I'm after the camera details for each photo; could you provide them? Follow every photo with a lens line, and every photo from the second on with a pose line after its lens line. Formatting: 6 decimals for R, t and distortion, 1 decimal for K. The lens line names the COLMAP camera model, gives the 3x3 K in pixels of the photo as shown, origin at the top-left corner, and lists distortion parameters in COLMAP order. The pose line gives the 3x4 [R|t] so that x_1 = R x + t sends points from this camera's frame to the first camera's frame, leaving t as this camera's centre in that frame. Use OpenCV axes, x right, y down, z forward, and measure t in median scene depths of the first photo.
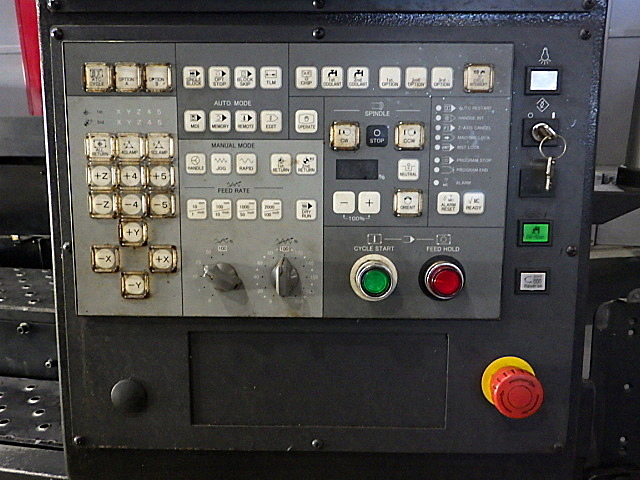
lens RADIAL K [[526.2, 0, 320.2], [0, 526.2, 243.7], [0, 0, 1]] dist [-0.002371, -0.002849]
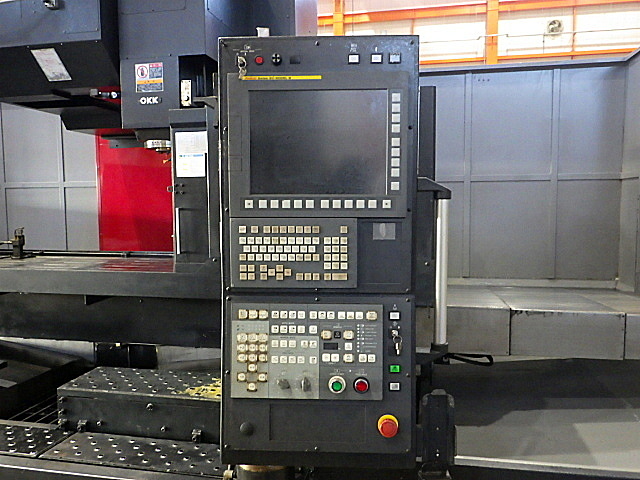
lens RADIAL K [[526.2, 0, 320.2], [0, 526.2, 243.7], [0, 0, 1]] dist [-0.002371, -0.002849]
pose [[0.999475, -0.000557, -0.032398, 0.105486], [-0.004678, 0.986898, -0.161278, -0.228352], [0.032063, 0.161345, 0.986377, -1.928014]]
